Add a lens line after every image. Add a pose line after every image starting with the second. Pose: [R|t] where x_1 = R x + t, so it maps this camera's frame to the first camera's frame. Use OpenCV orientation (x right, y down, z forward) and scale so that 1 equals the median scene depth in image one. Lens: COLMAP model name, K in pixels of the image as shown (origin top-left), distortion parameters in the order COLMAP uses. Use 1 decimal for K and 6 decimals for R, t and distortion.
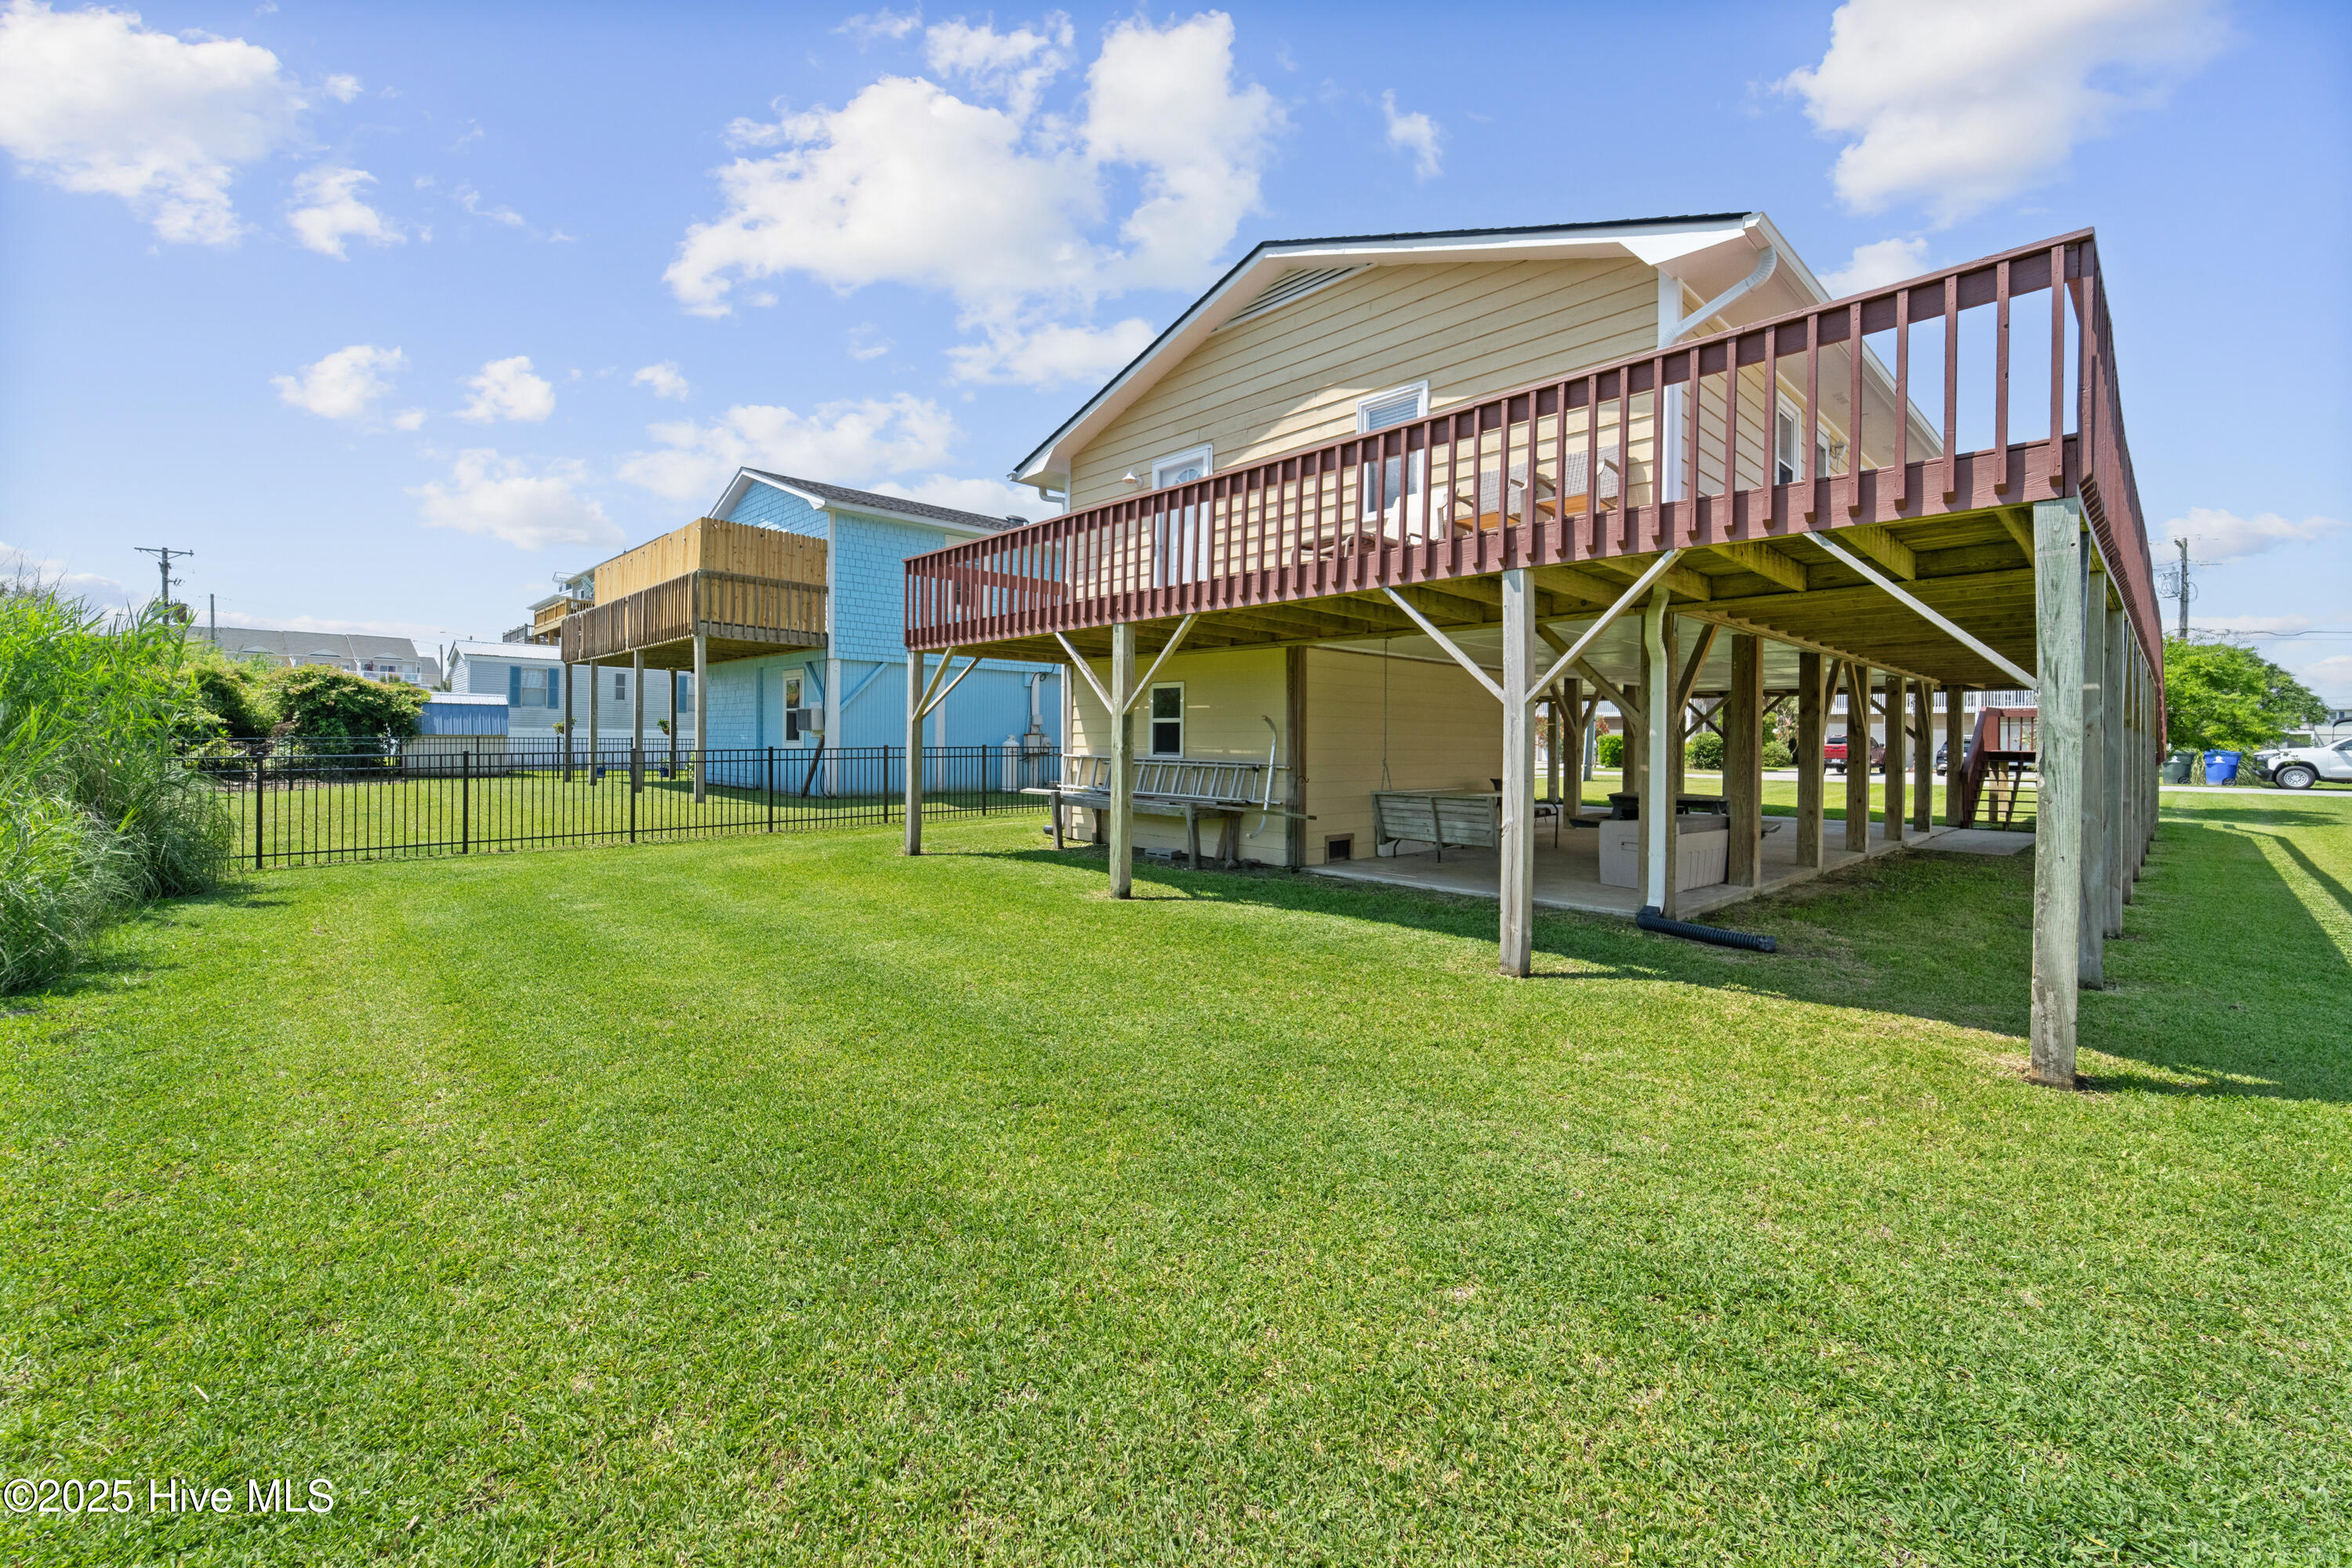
lens RADIAL K [[961.4, 0, 1171.6], [0, 961.4, 745.0], [0, 0, 1]] dist [0.000188, -0.000050]
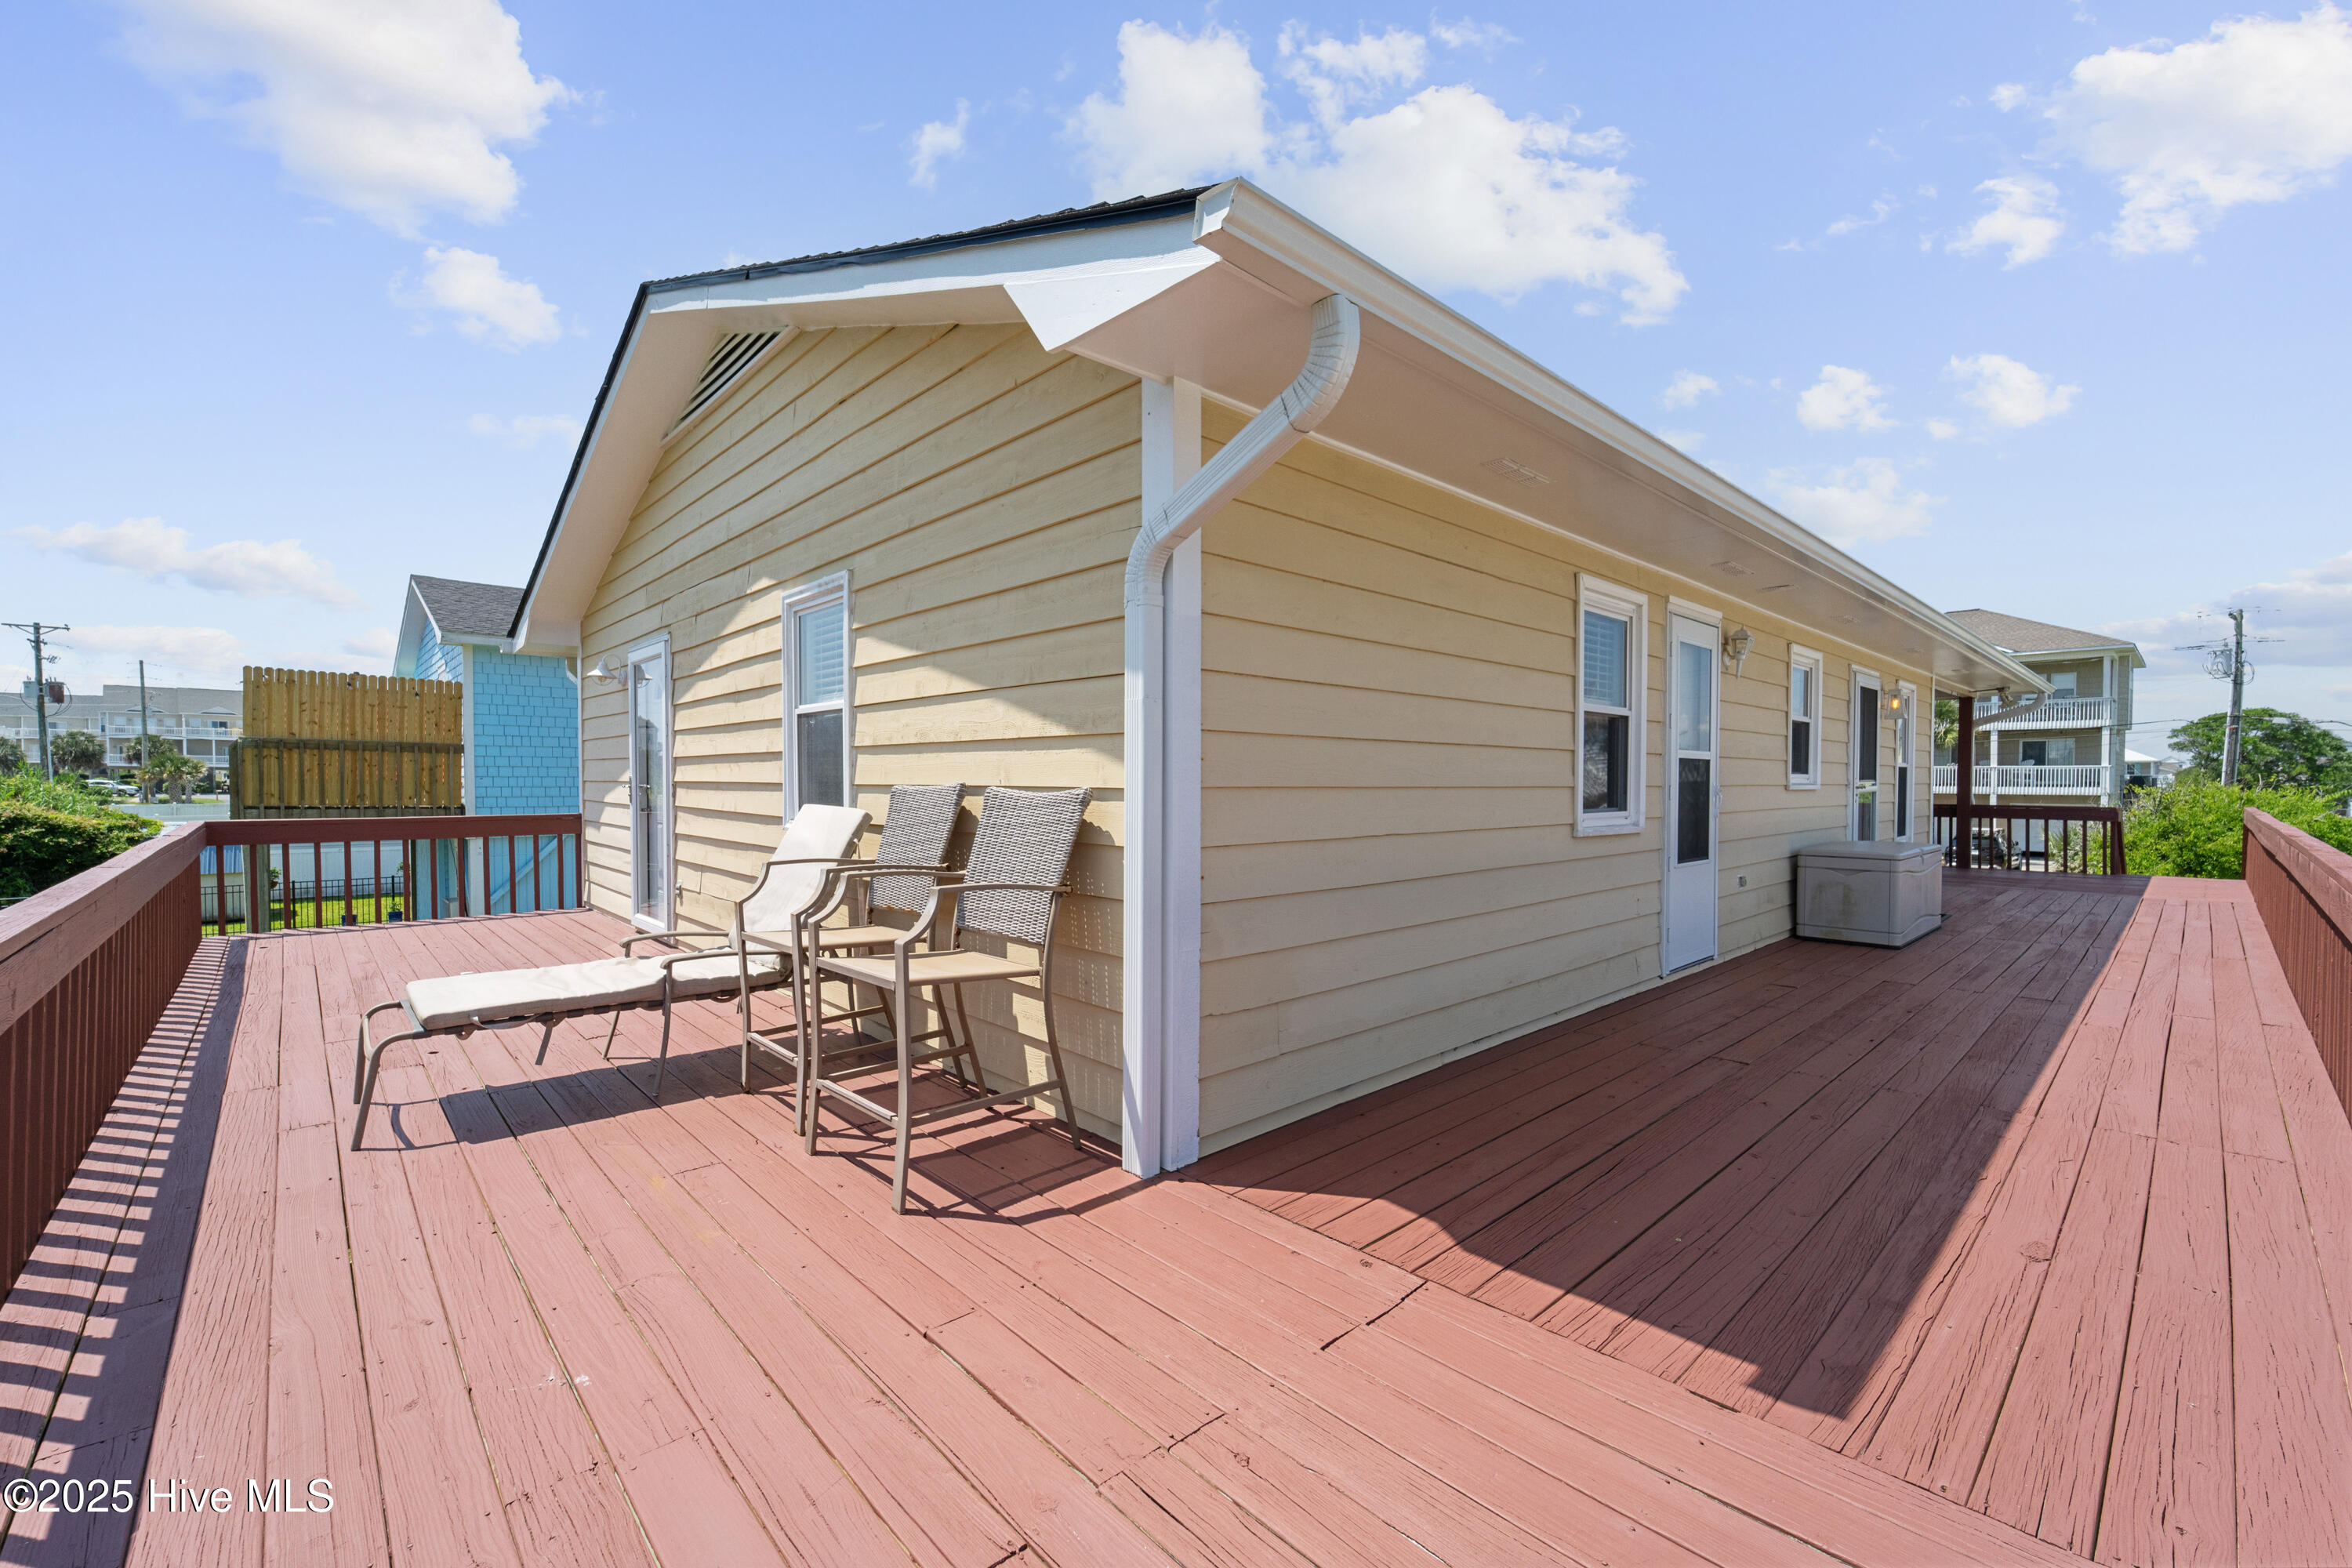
lens RADIAL K [[949.5, 0, 1161.6], [0, 949.5, 783.0], [0, 0, 1]] dist [0.000800, -0.000160]
pose [[0.999759, -0.016812, -0.014089, 0.152378], [0.017013, 0.999753, 0.014289, -0.097981], [0.013845, -0.014525, 0.999799, 0.185015]]
